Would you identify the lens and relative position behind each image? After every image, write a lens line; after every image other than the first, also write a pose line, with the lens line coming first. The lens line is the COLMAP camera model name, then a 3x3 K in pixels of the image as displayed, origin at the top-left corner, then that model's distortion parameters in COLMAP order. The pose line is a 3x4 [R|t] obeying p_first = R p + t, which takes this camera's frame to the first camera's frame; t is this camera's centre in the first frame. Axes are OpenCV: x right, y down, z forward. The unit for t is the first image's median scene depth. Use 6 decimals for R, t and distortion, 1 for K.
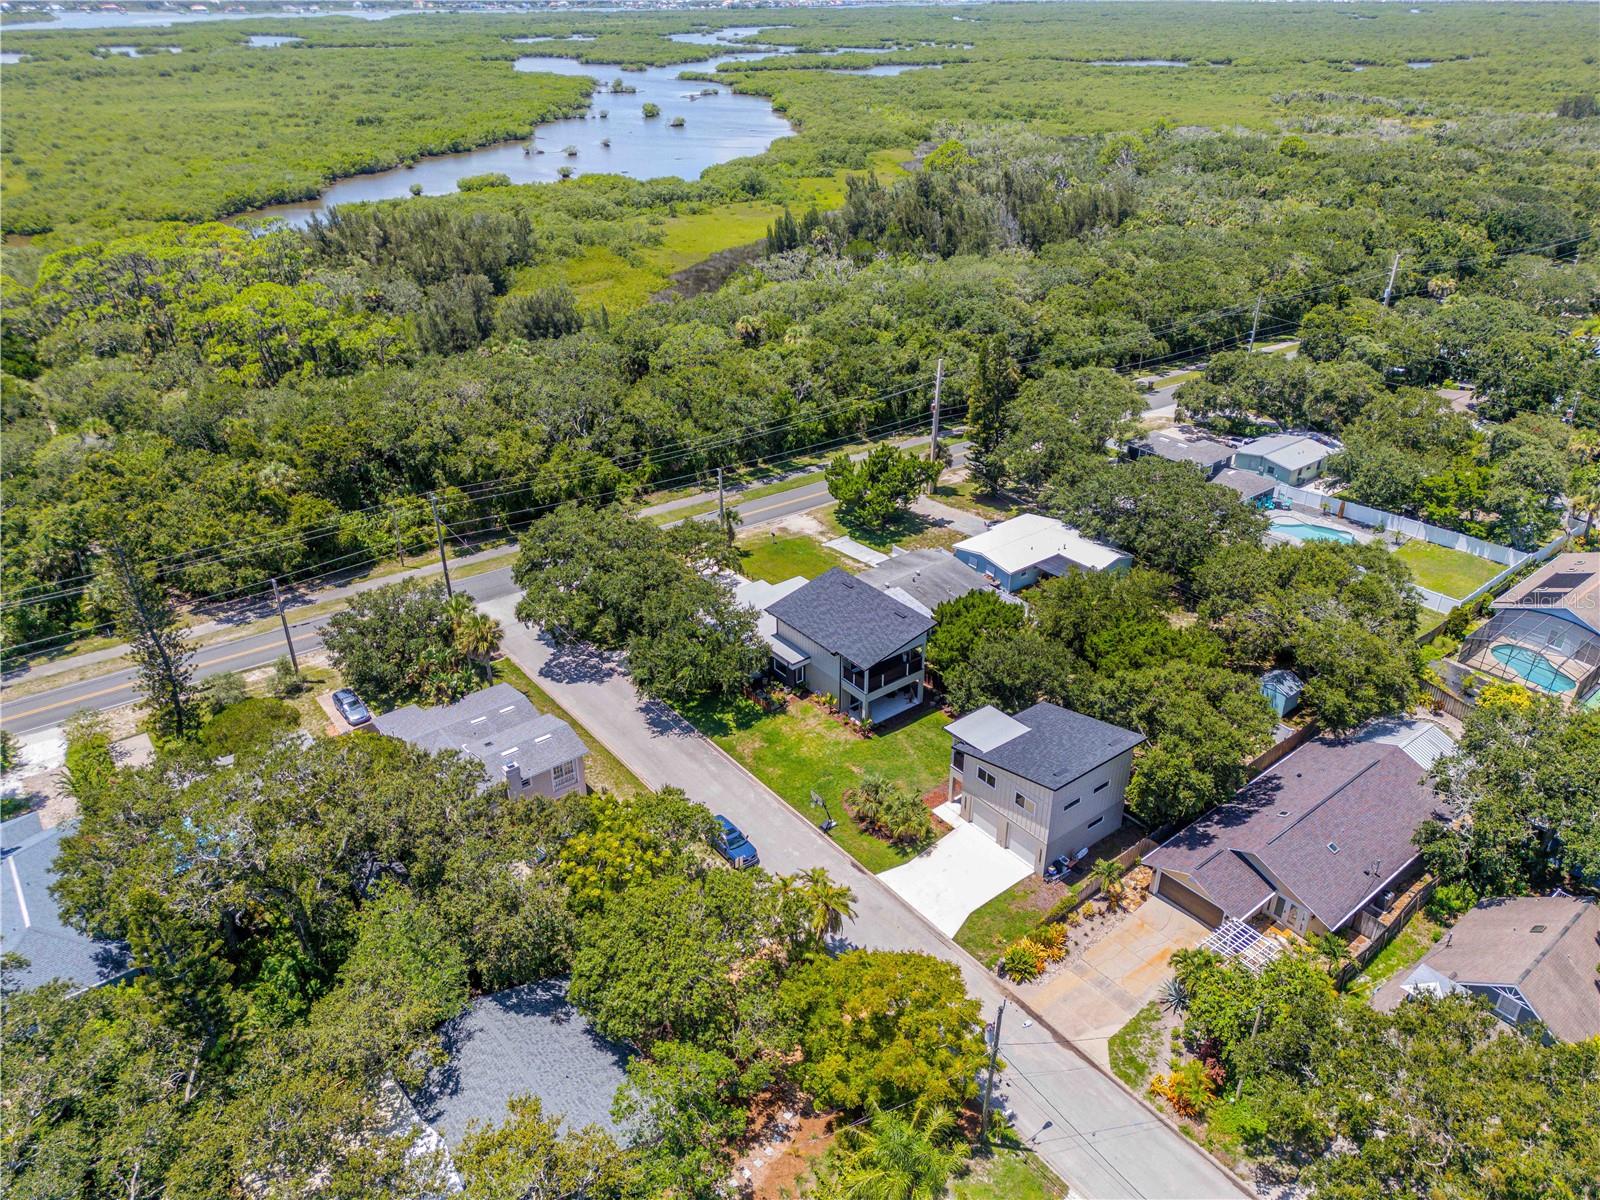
lens RADIAL K [[1109.5, 0, 800.0], [0, 1109.5, 600.0], [0, 0, 1]] dist [0.116157, -0.135351]
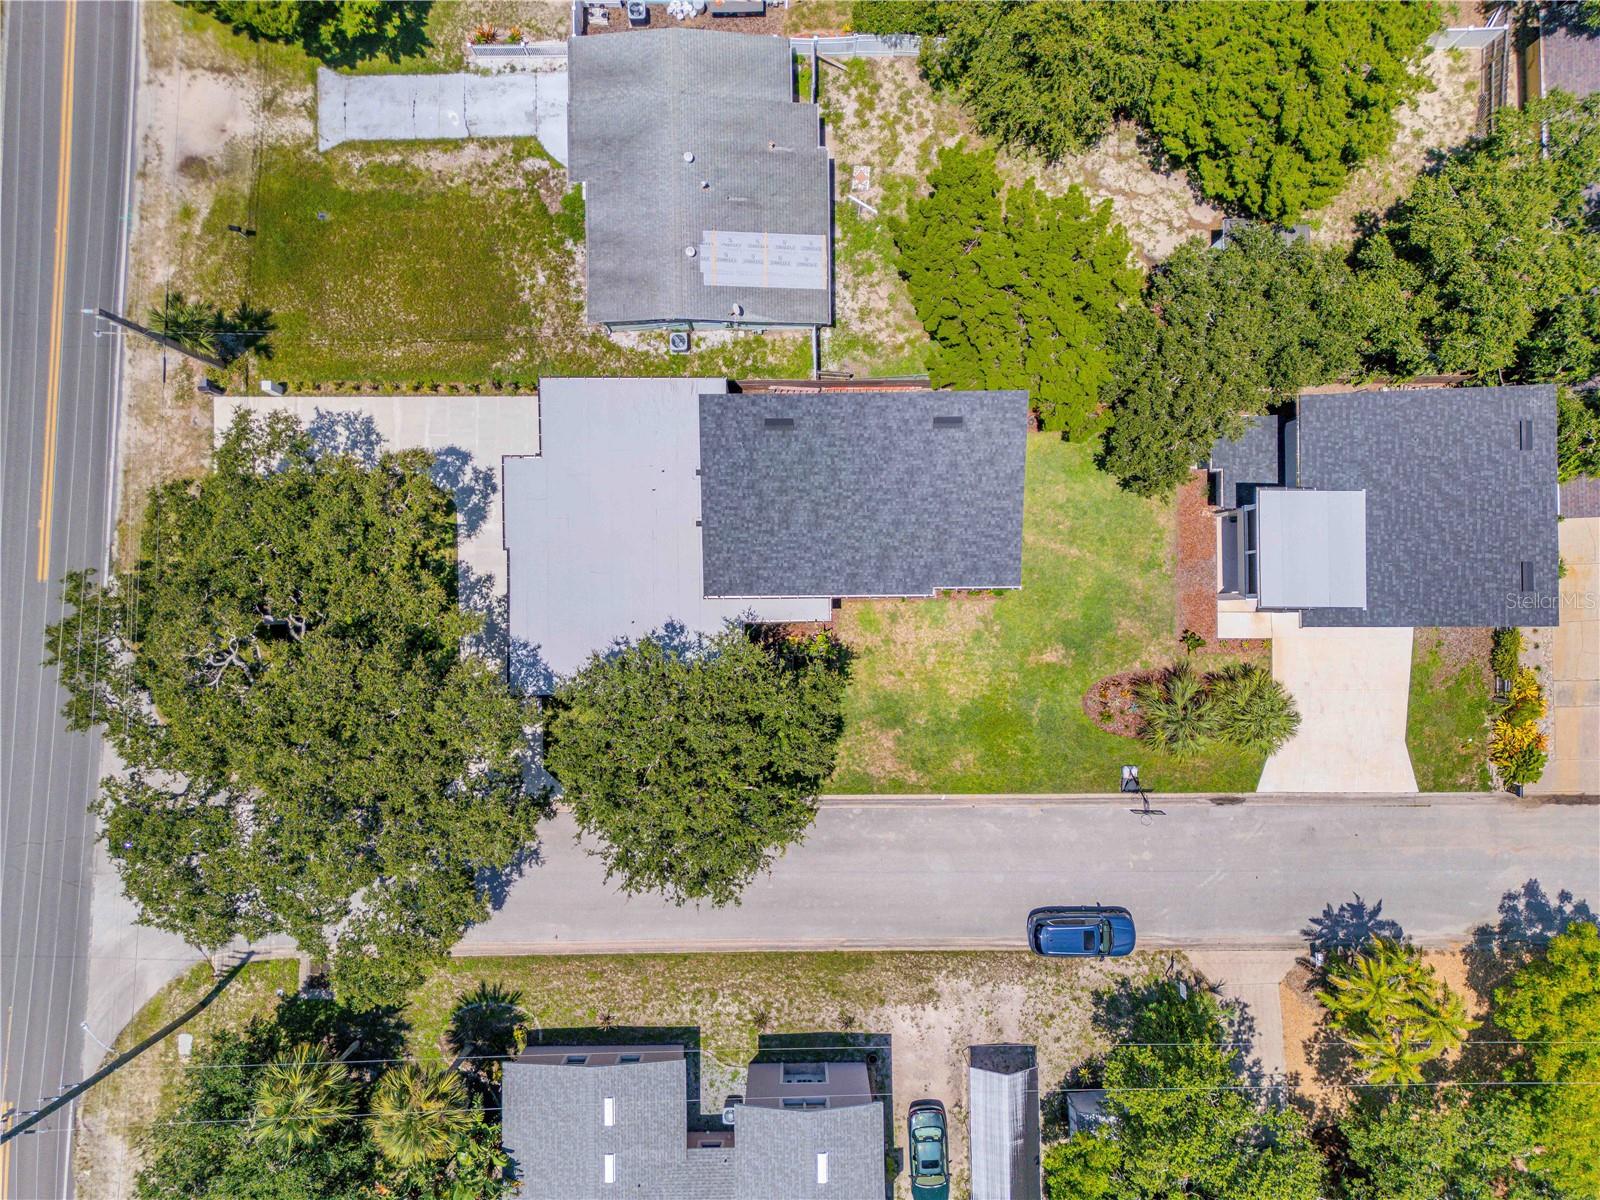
lens RADIAL K [[1128.3, 0, 789.7], [0, 1128.3, 599.2], [0, 0, 1]] dist [0.082062, -0.092947]
pose [[0.609570, -0.792698, 0.007407, -0.010927], [0.378813, 0.299482, 0.875678, -0.310899], [-0.696366, -0.530981, 0.482840, 0.576805]]
